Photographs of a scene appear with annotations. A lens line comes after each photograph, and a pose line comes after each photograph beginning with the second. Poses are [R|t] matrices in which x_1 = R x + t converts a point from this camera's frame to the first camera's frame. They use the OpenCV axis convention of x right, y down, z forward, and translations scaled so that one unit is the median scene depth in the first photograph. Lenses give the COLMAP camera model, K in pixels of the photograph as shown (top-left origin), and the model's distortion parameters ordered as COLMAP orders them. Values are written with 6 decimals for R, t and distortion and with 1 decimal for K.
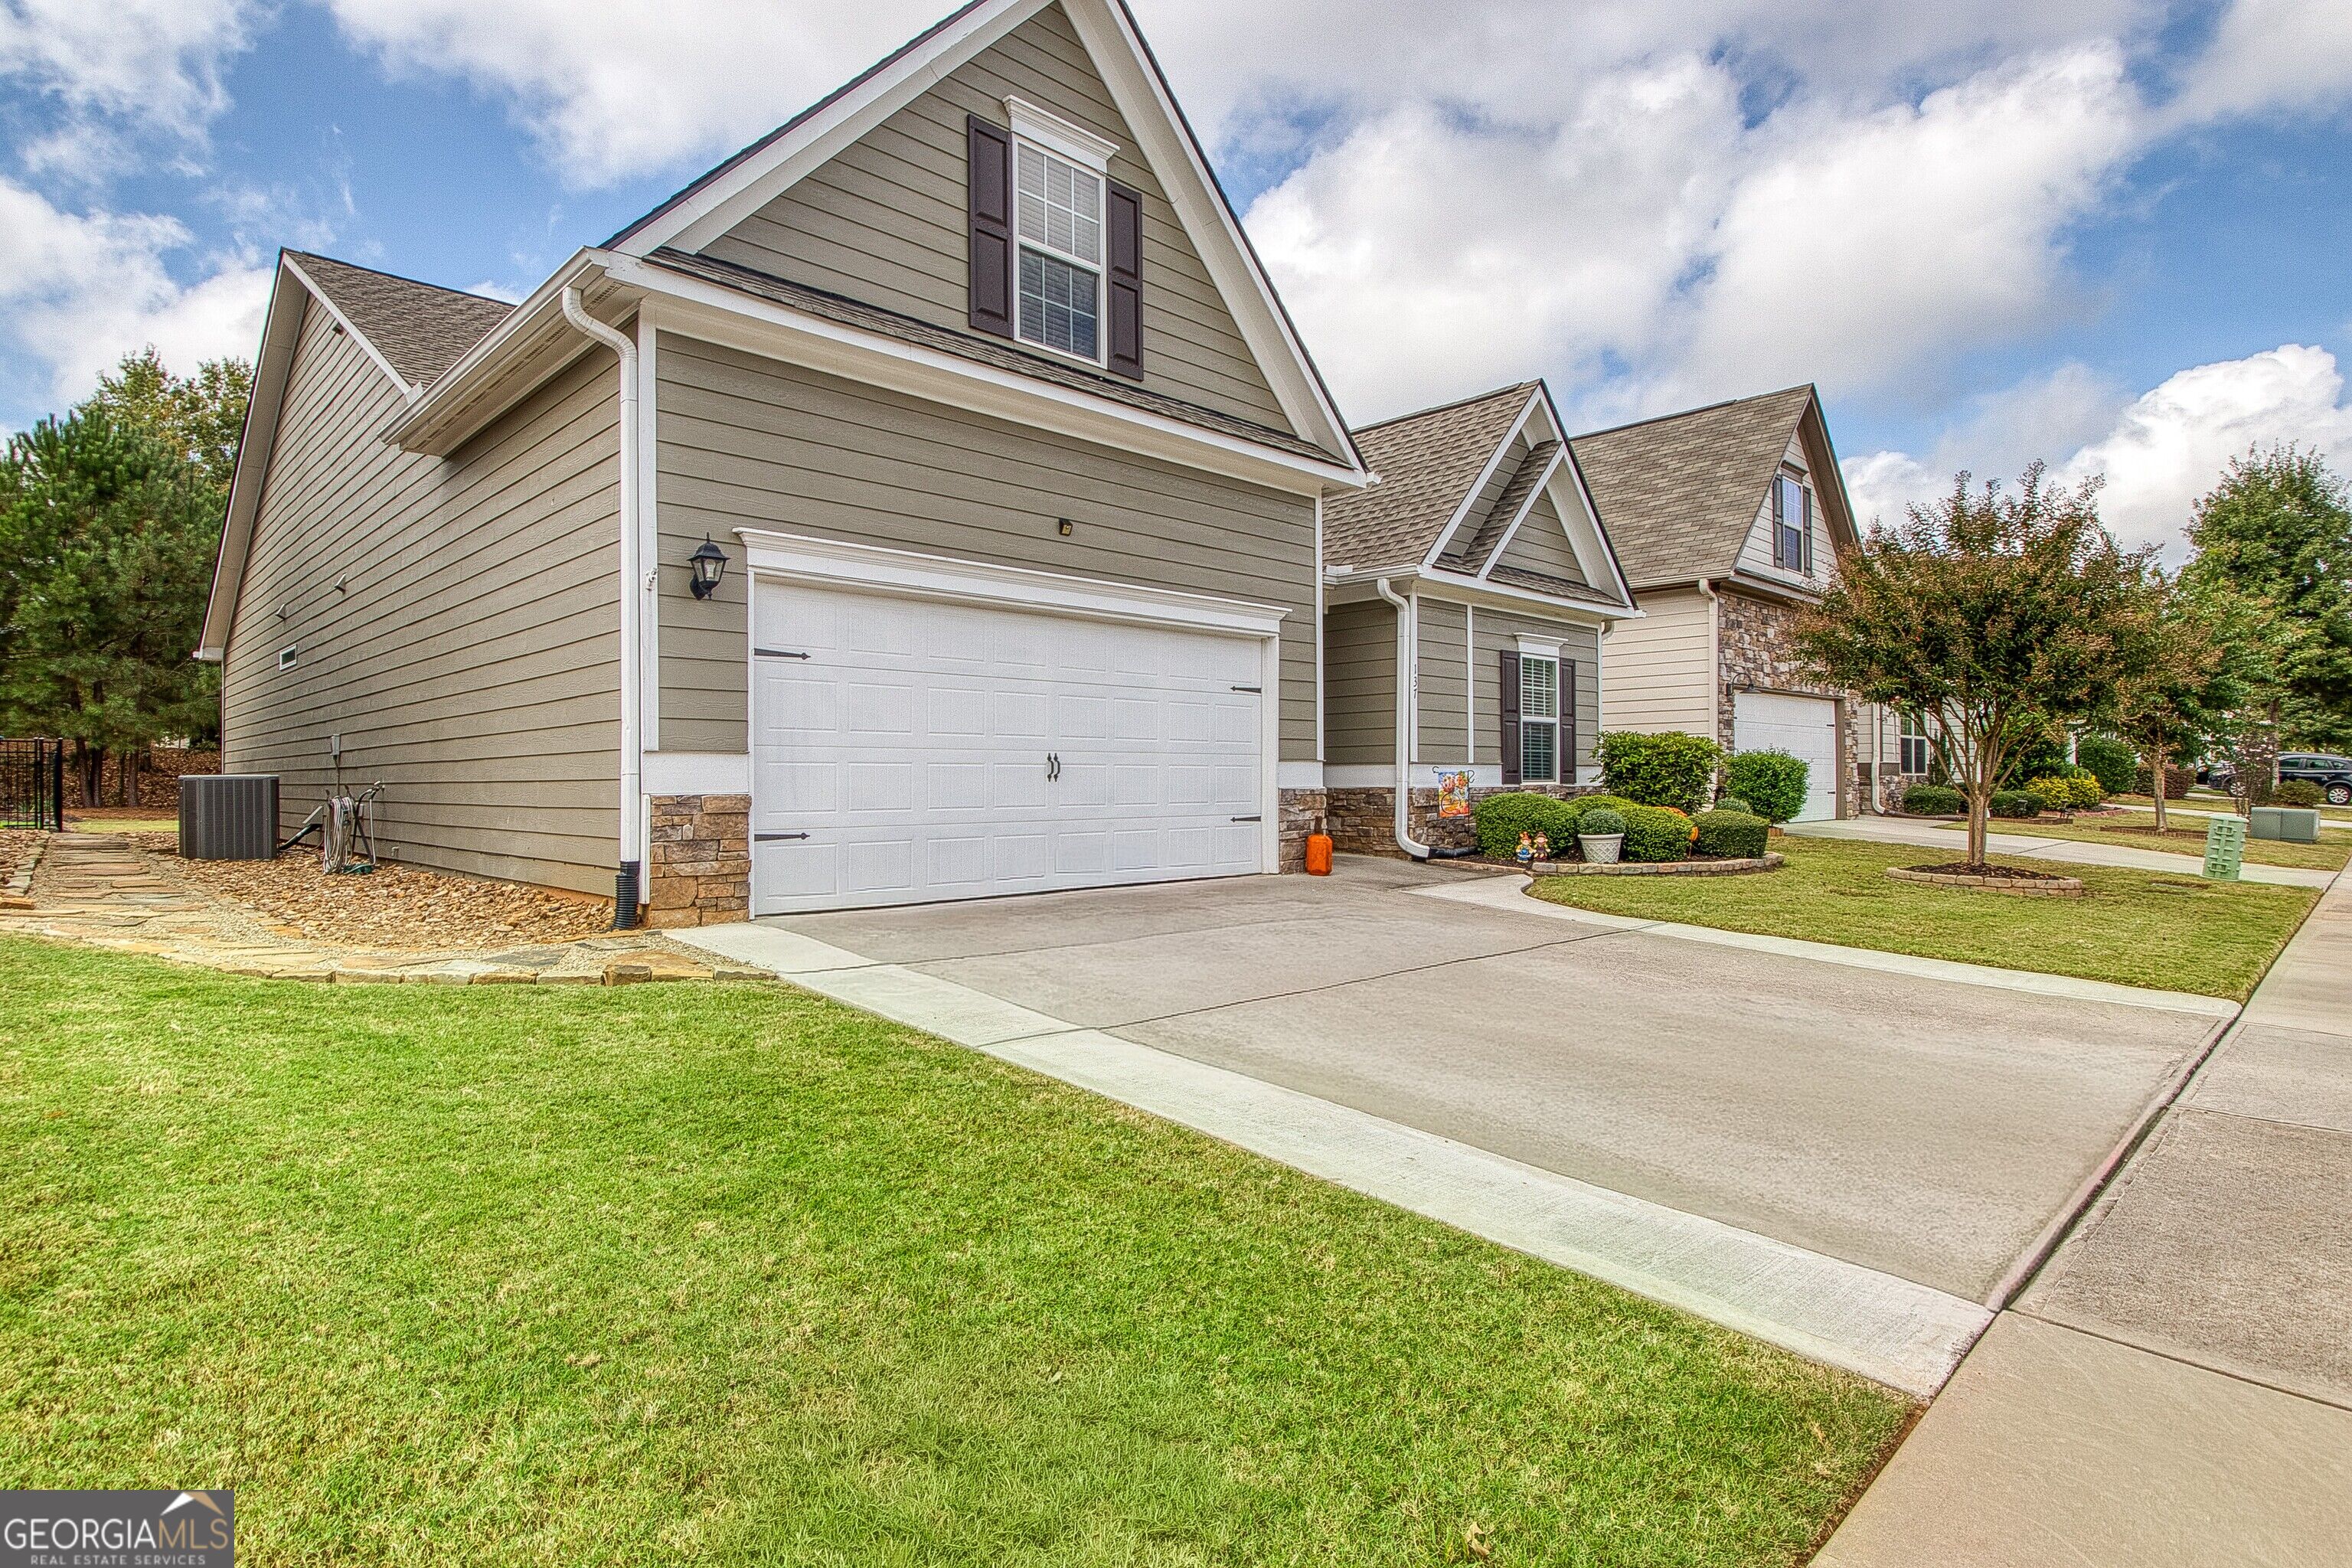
lens RADIAL K [[1210.5, 0, 1176.4], [0, 1210.5, 804.3], [0, 0, 1]] dist [-0.003680, -0.001000]
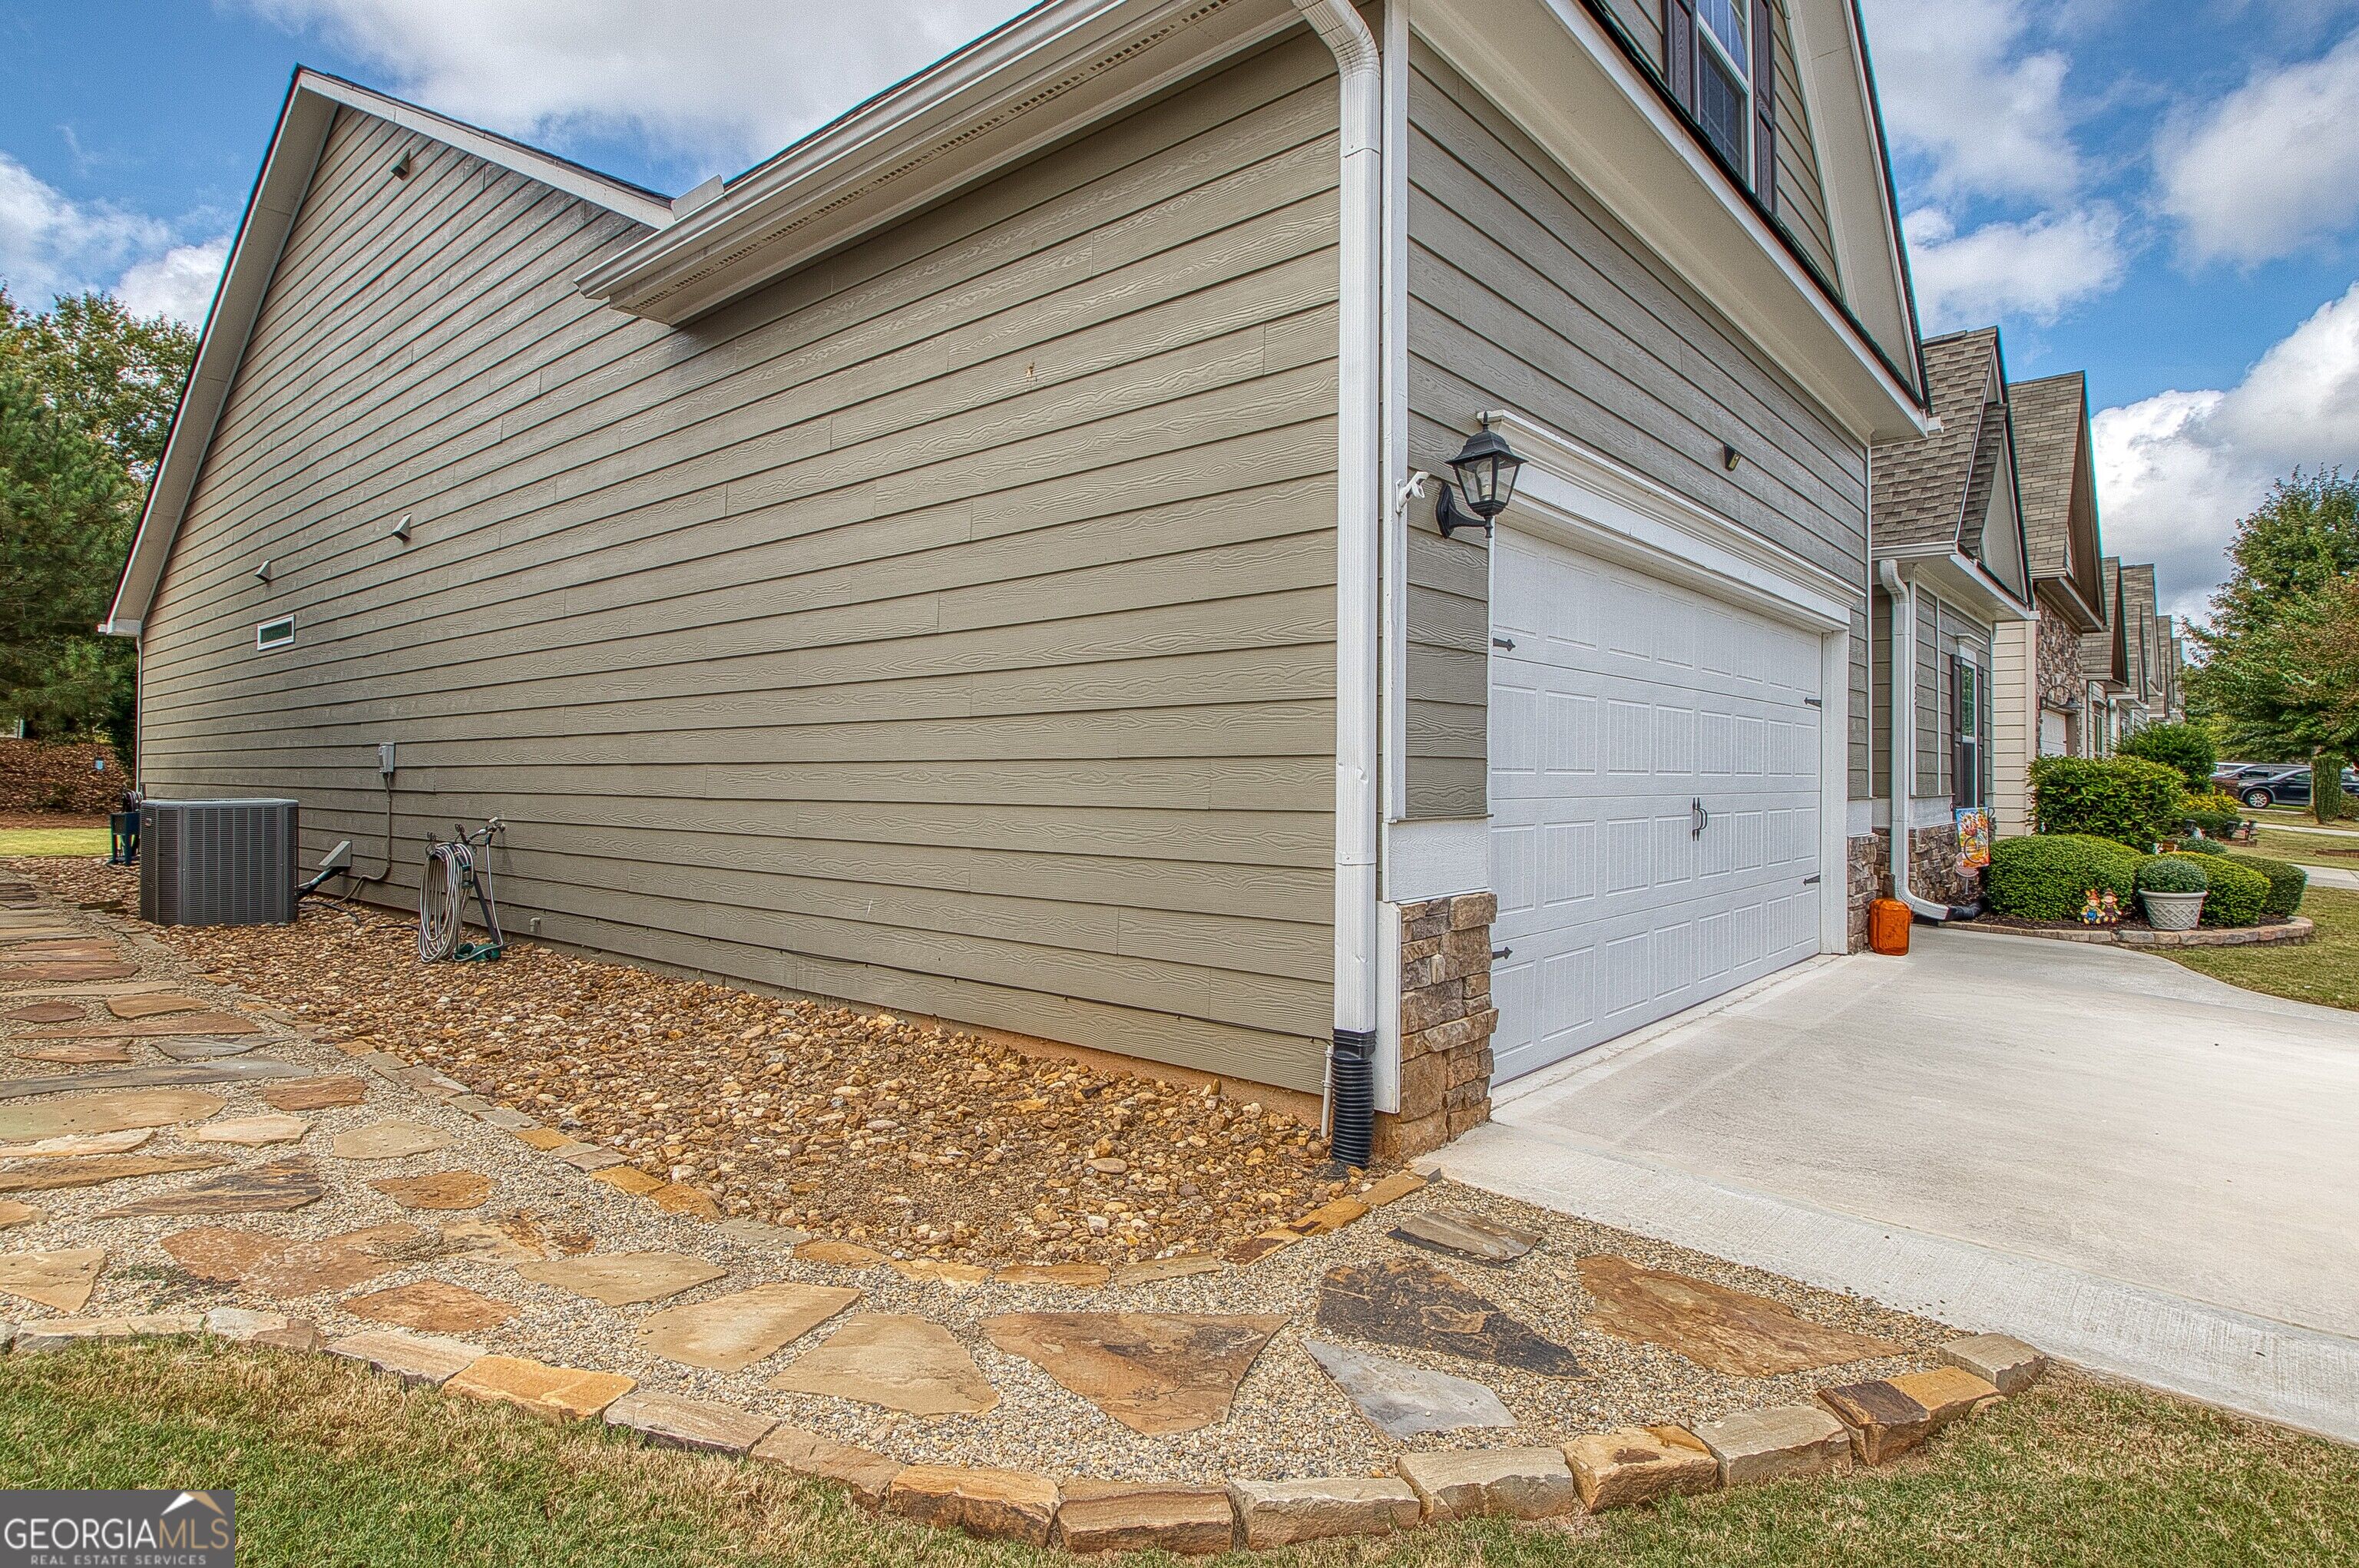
lens RADIAL K [[1159.6, 0, 1179.5], [0, 1159.6, 784.0], [0, 0, 1]] dist [0.000335, -0.007956]
pose [[0.993158, 0.005958, 0.116625, -0.358933], [-0.004723, 0.999930, -0.010867, -0.032431], [-0.116681, 0.010242, 0.993117, 0.313768]]
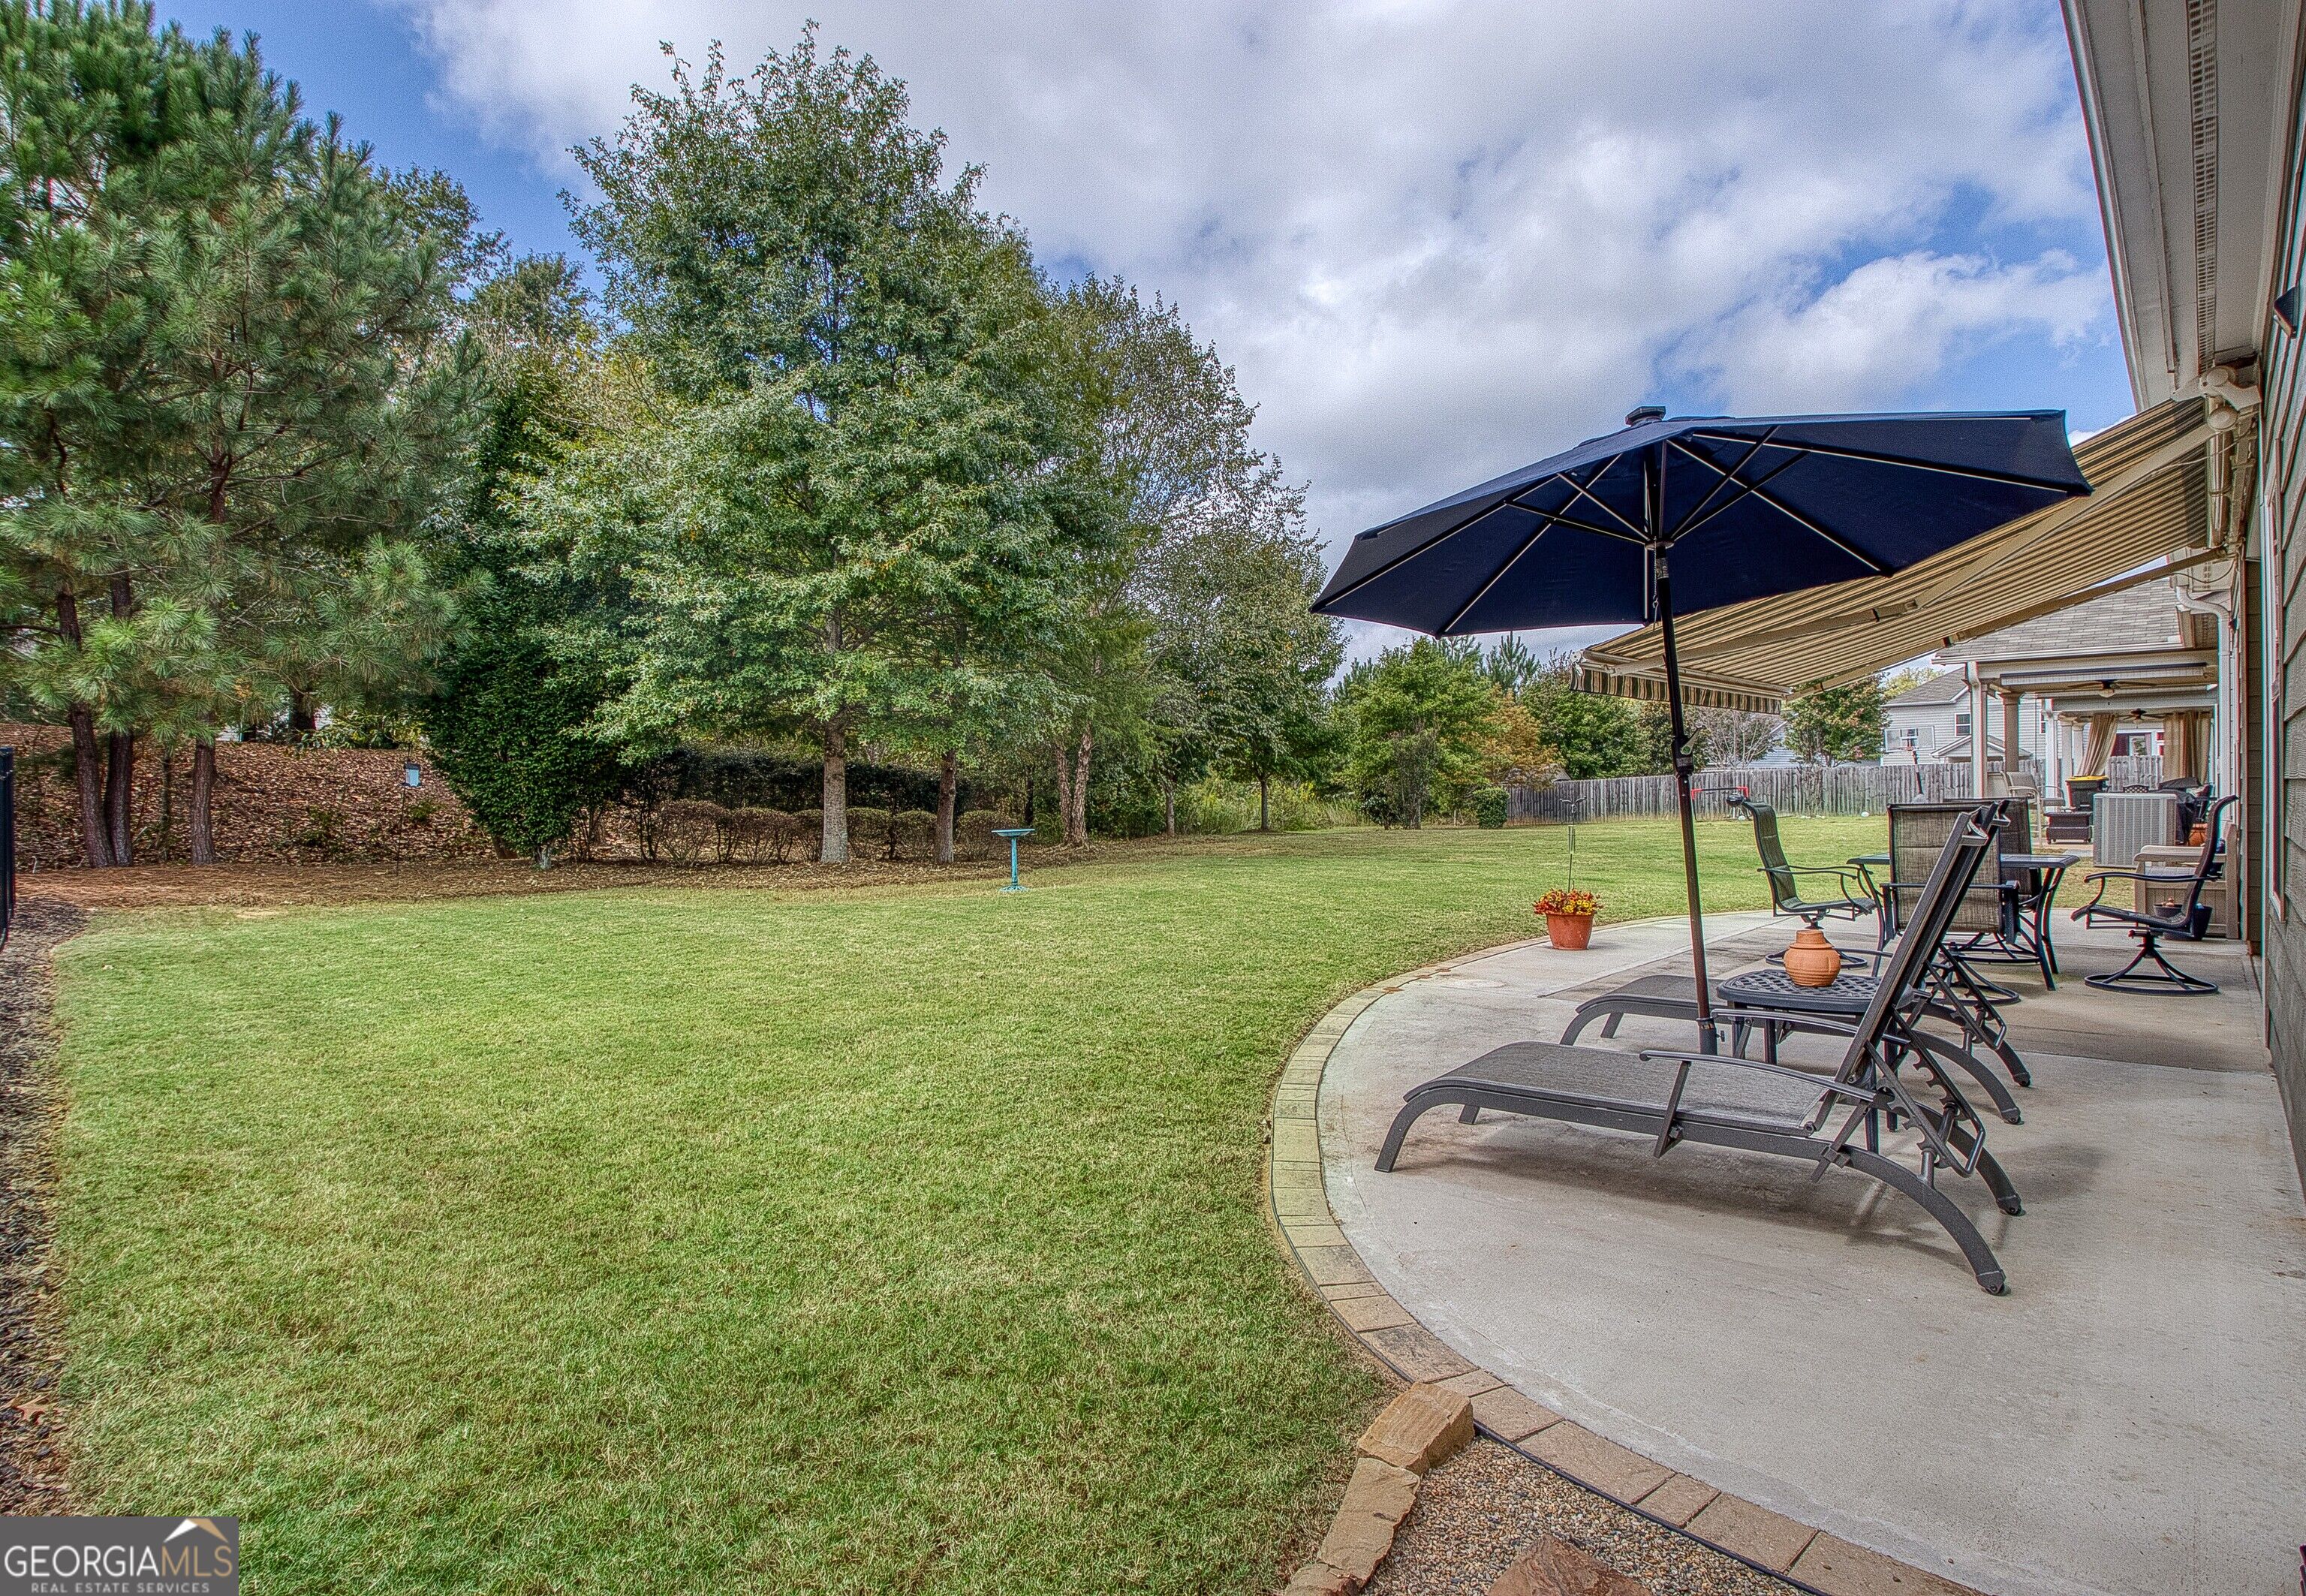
lens RADIAL K [[1107.0, 0, 1153.0], [0, 1107.0, 798.0], [0, 0, 1]] dist [-0.003251, -0.001261]
pose [[0.999648, -0.003812, 0.026246, -1.431538], [0.003879, 0.999989, -0.002516, -0.057026], [-0.026236, 0.002617, 0.999652, 1.590935]]
